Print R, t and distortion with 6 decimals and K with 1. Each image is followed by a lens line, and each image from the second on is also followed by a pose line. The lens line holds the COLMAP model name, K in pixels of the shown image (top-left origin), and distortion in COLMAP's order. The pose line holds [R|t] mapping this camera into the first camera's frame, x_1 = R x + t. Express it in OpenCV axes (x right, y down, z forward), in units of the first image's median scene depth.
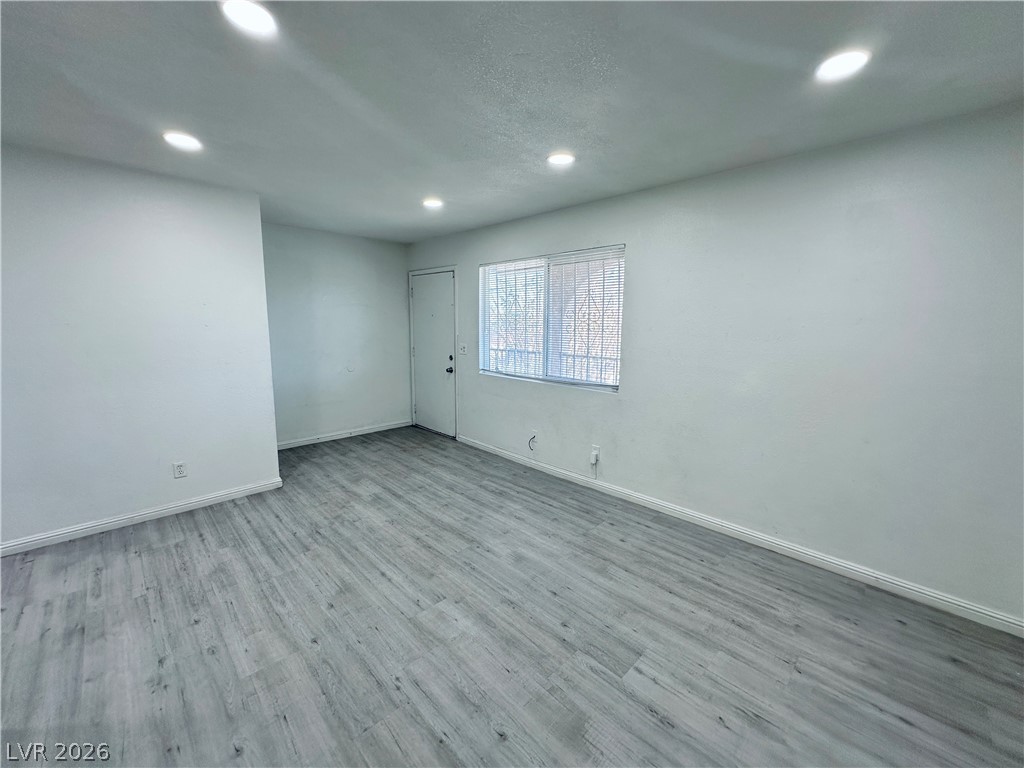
lens RADIAL K [[410.4, 0, 517.3], [0, 410.4, 379.7], [0, 0, 1]] dist [-0.003081, 0.001667]
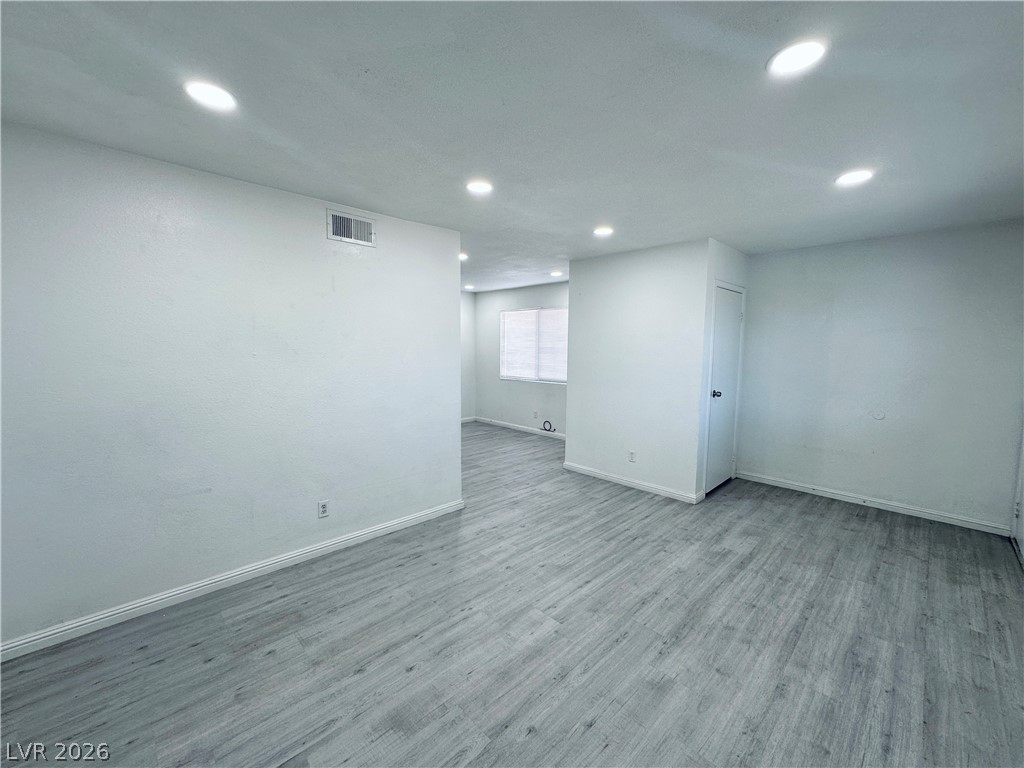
lens RADIAL K [[417.1, 0, 509.8], [0, 417.1, 399.3], [0, 0, 1]] dist [-0.001843, 0.000257]
pose [[-0.027670, 0.120793, -0.992292, 0.560596], [-0.147045, 0.981381, 0.123565, -0.080674], [0.988743, 0.149330, -0.009393, 0.584940]]
